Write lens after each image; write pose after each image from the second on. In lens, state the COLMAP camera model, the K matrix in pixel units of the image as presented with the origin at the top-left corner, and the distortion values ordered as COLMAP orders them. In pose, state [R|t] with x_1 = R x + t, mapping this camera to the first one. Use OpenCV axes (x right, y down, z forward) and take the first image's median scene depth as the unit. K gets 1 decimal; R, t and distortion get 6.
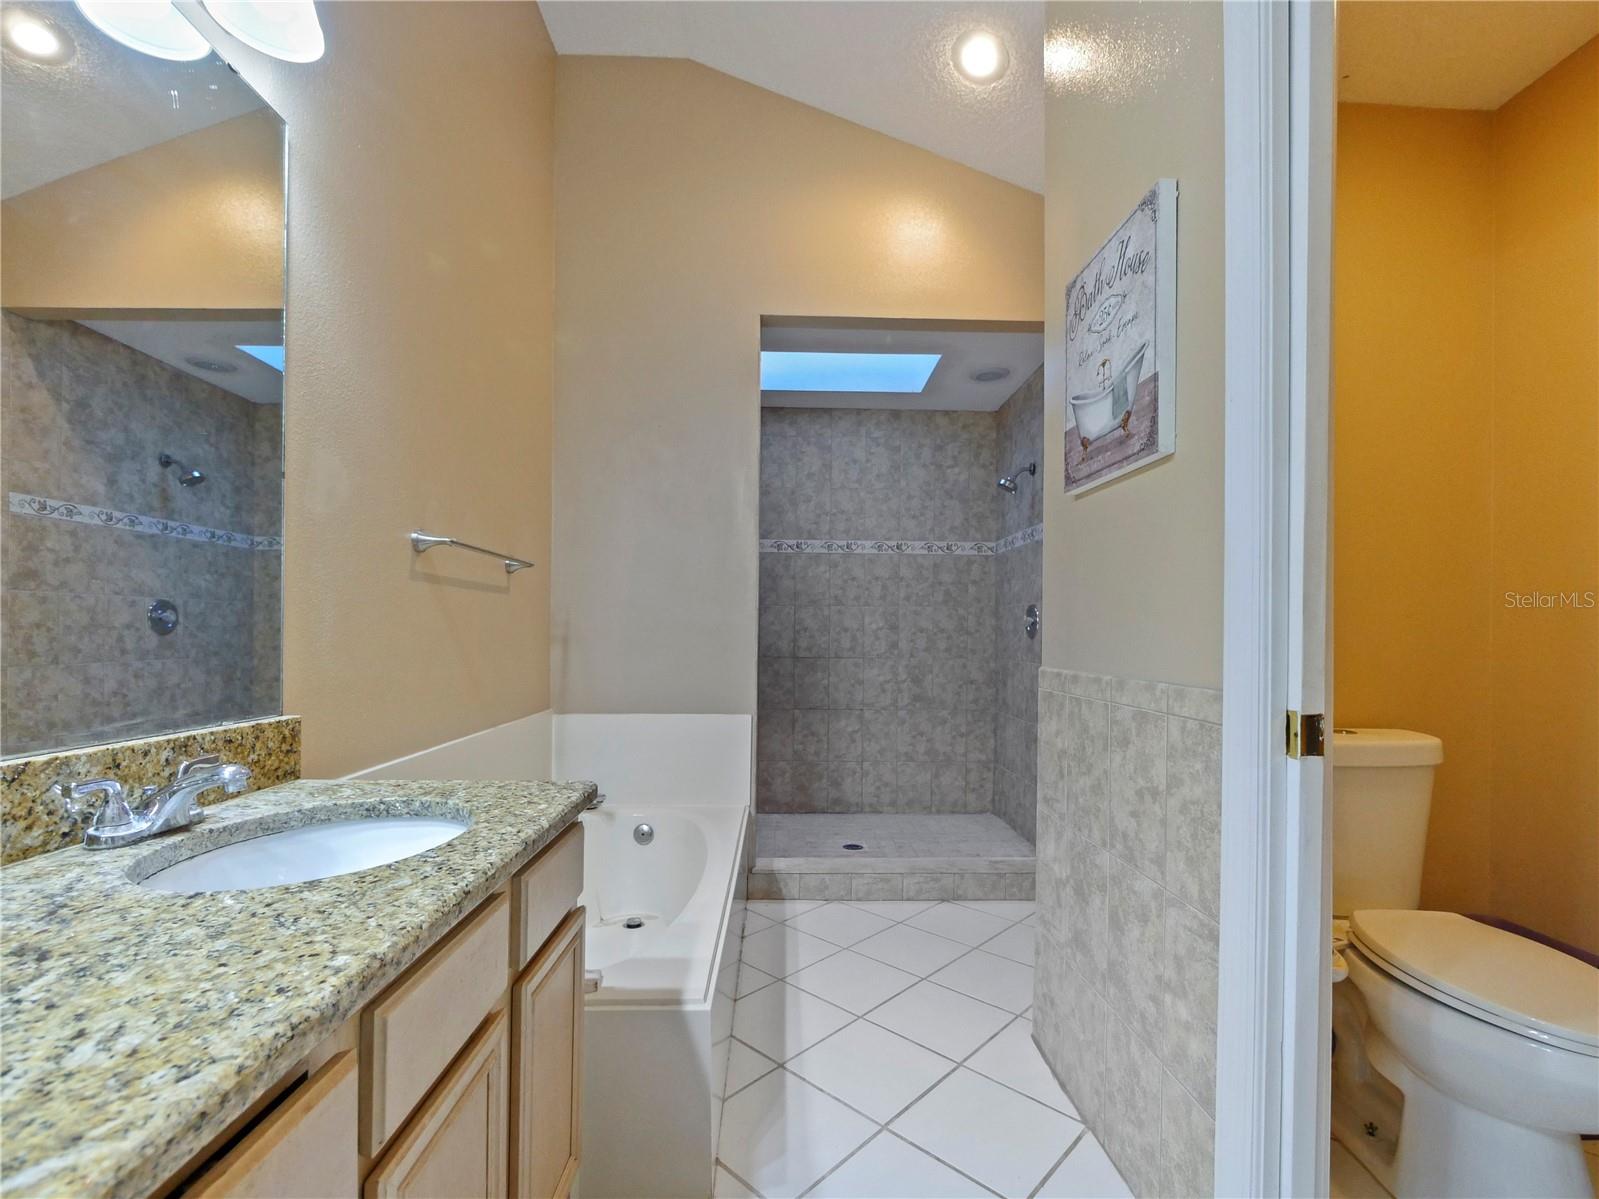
lens RADIAL K [[707.1, 0, 798.5], [0, 707.1, 610.2], [0, 0, 1]] dist [-0.001183, -0.000721]
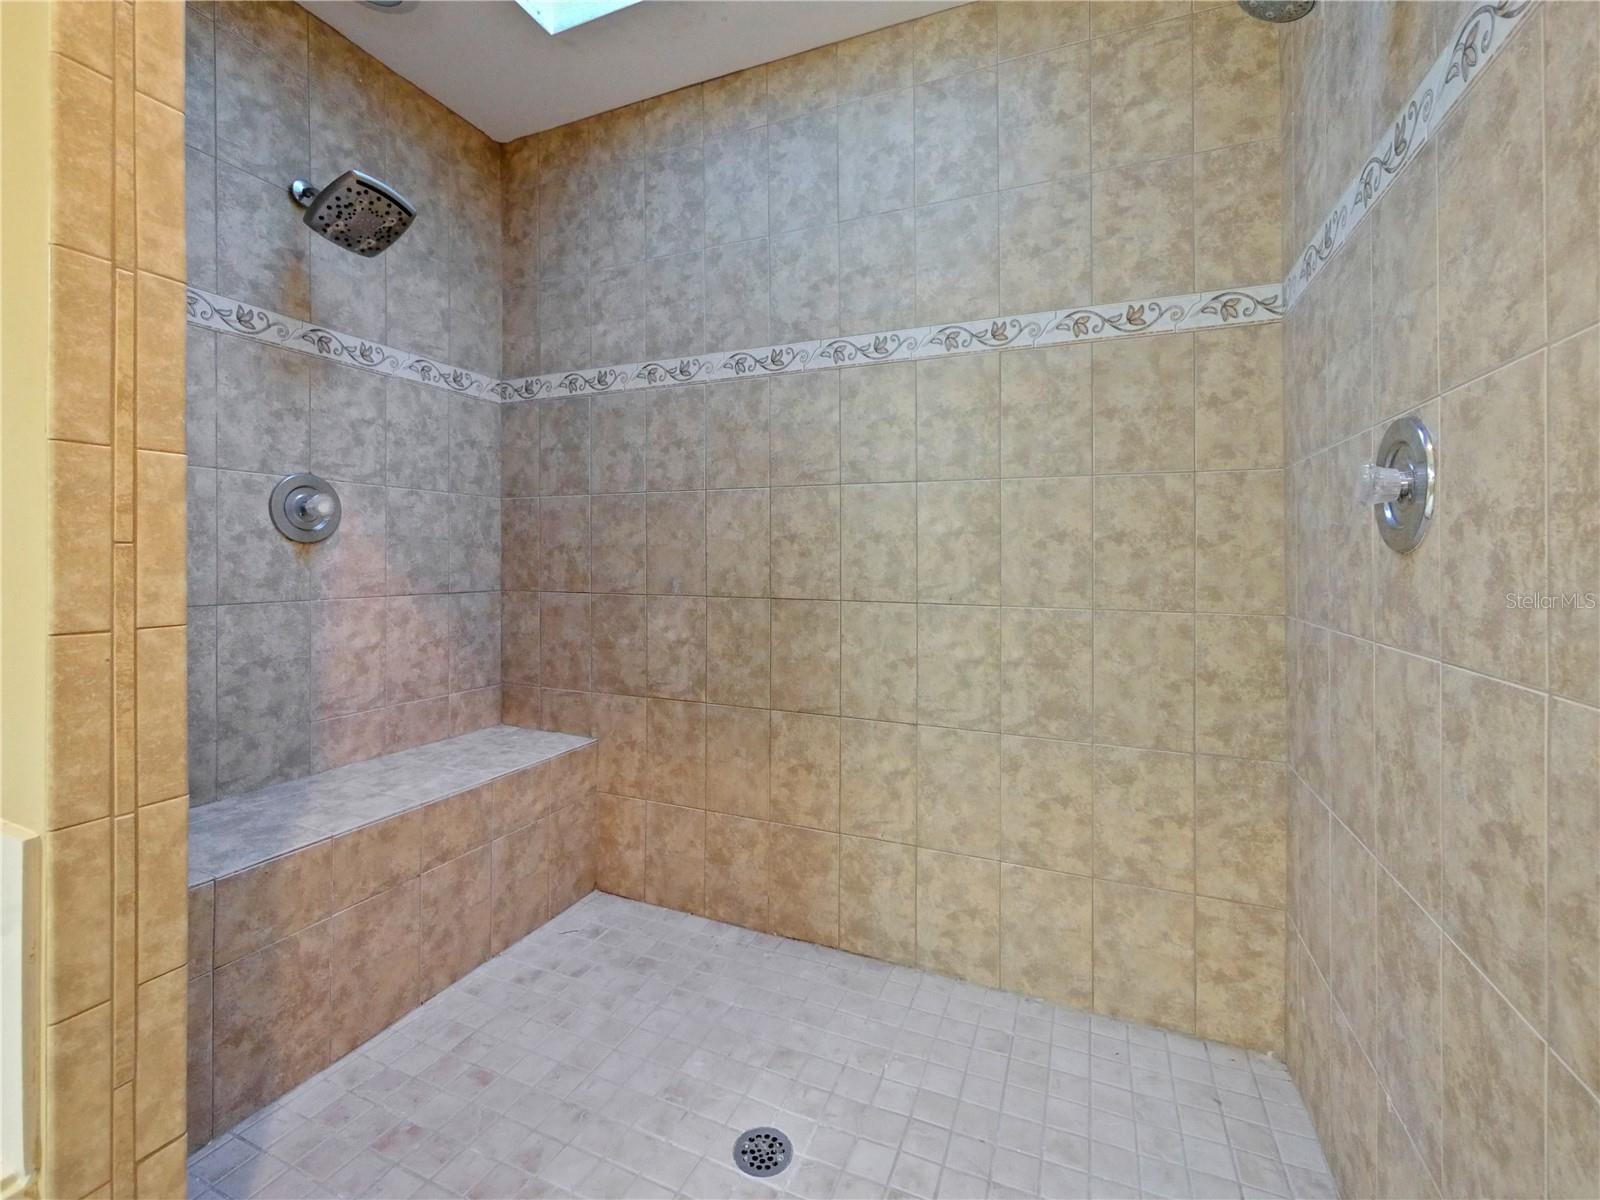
lens RADIAL K [[707.6, 0, 794.9], [0, 707.6, 534.1], [0, 0, 1]] dist [-0.001183, -0.000721]
pose [[0.909241, -0.015102, -0.415997, 0.203518], [0.013597, 0.999886, -0.006579, 0.027759], [0.416049, 0.000326, 0.909342, 0.581670]]
